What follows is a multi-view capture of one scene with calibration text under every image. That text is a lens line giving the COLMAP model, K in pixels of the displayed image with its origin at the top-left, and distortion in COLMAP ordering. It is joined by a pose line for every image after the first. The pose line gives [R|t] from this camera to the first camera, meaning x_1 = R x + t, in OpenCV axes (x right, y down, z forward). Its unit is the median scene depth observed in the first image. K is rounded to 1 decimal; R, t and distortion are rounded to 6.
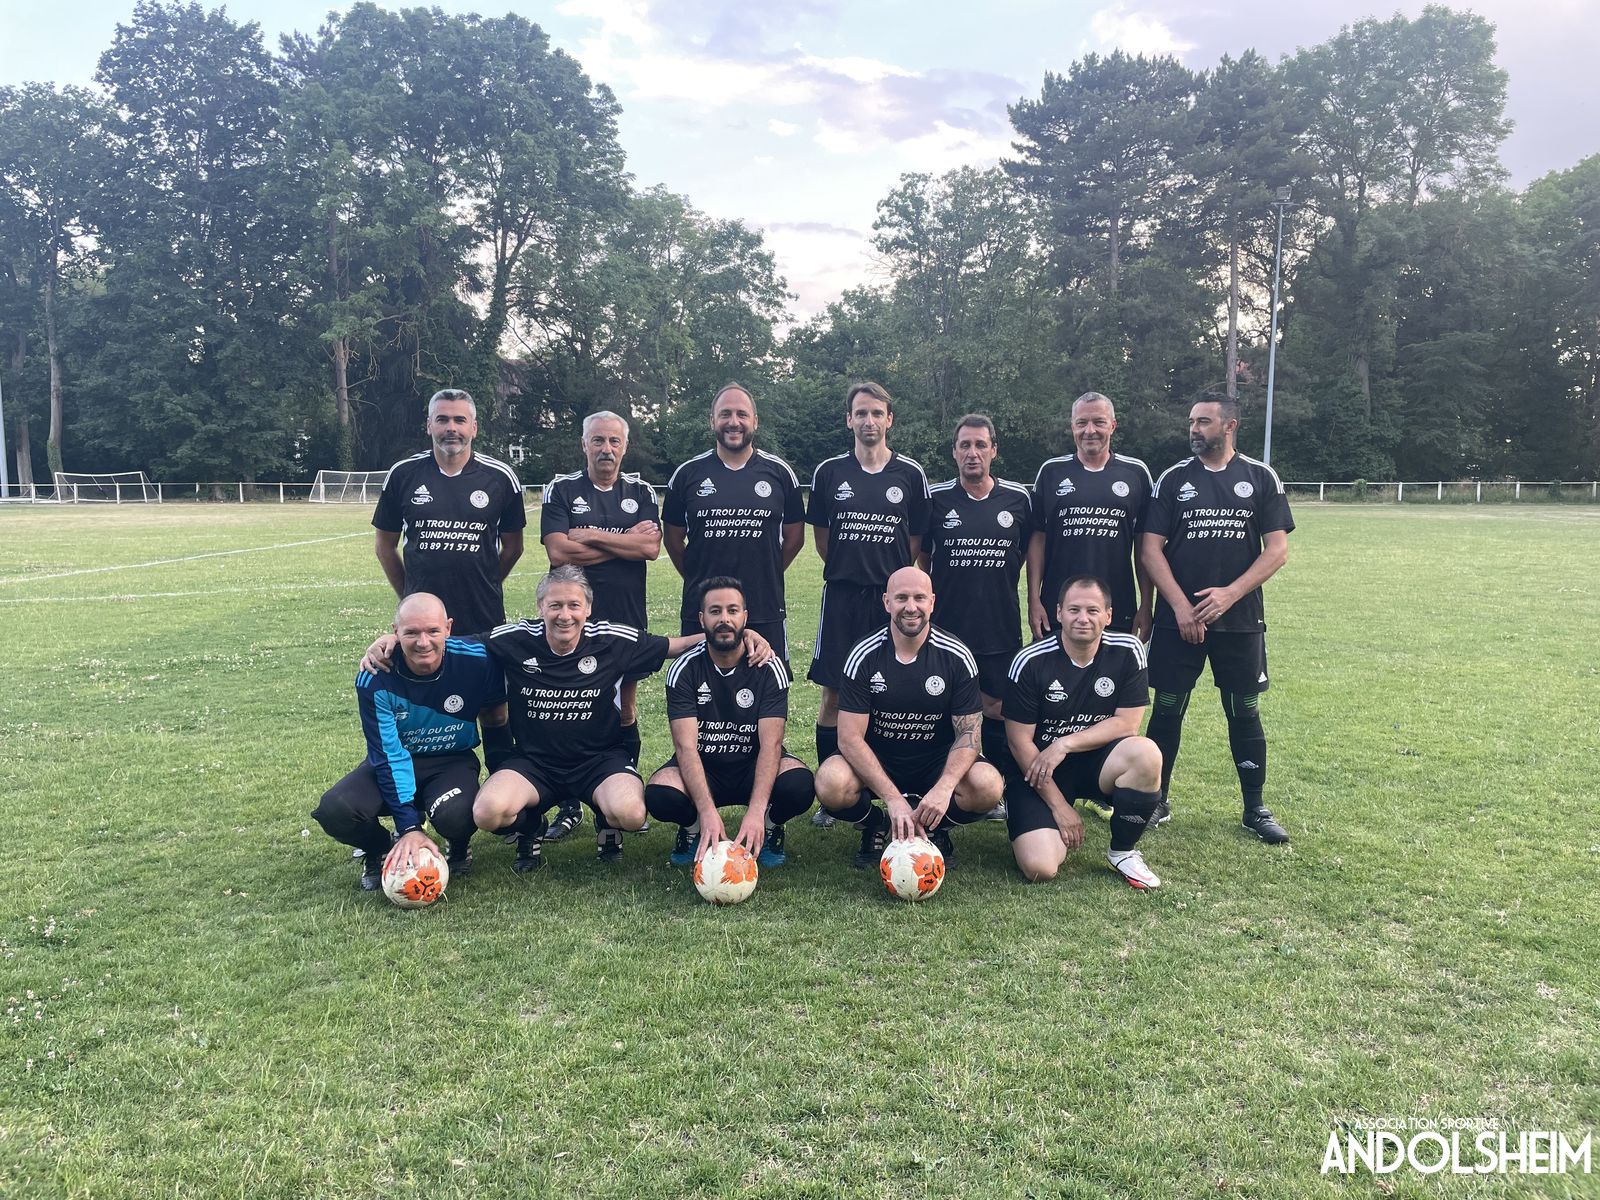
lens RADIAL K [[1210.8, 0, 800.0], [0, 1210.8, 600.0], [0, 0, 1]] dist [0.065682, -0.078944]
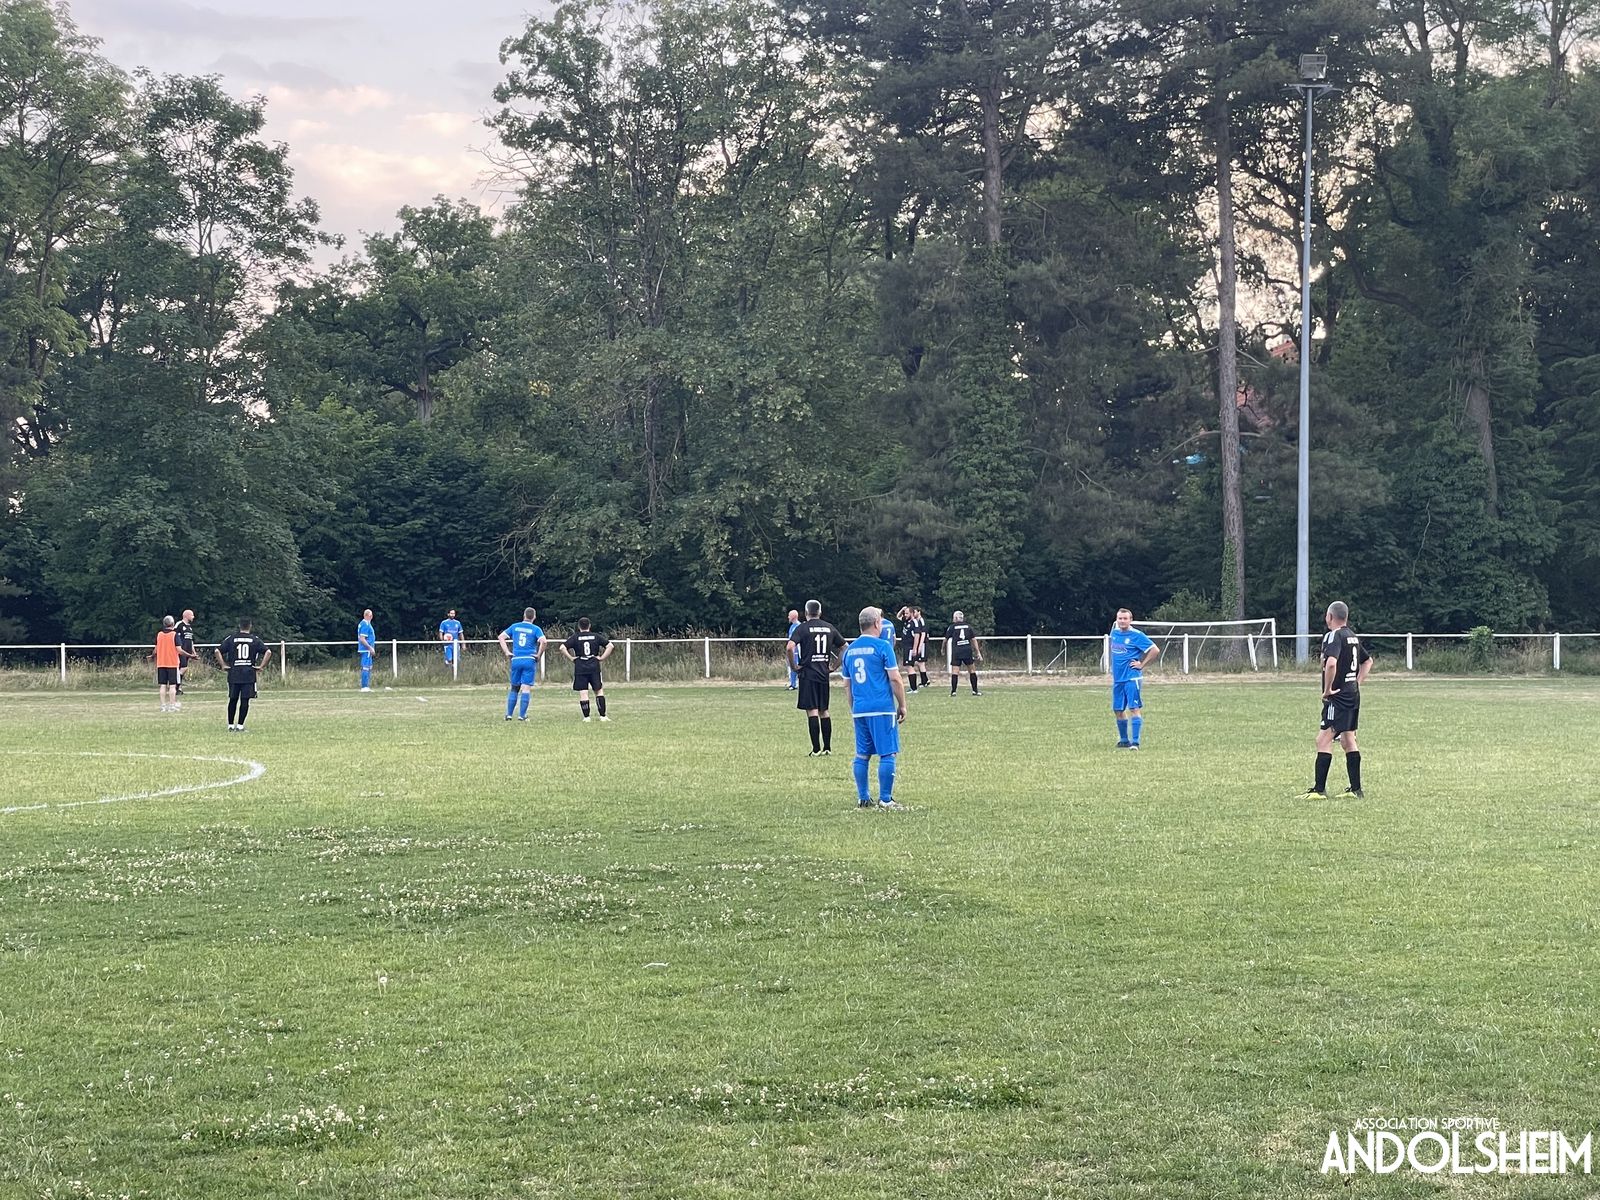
lens RADIAL K [[3031.2, 0, 800.0], [0, 3031.2, 600.0], [0, 0, 1]] dist [0.006960, 0.739444]
pose [[0.981829, -0.001751, 0.189761, -0.048157], [0.021969, 0.994283, -0.104494, 0.013093], [-0.188493, 0.106764, 0.976254, -0.150929]]
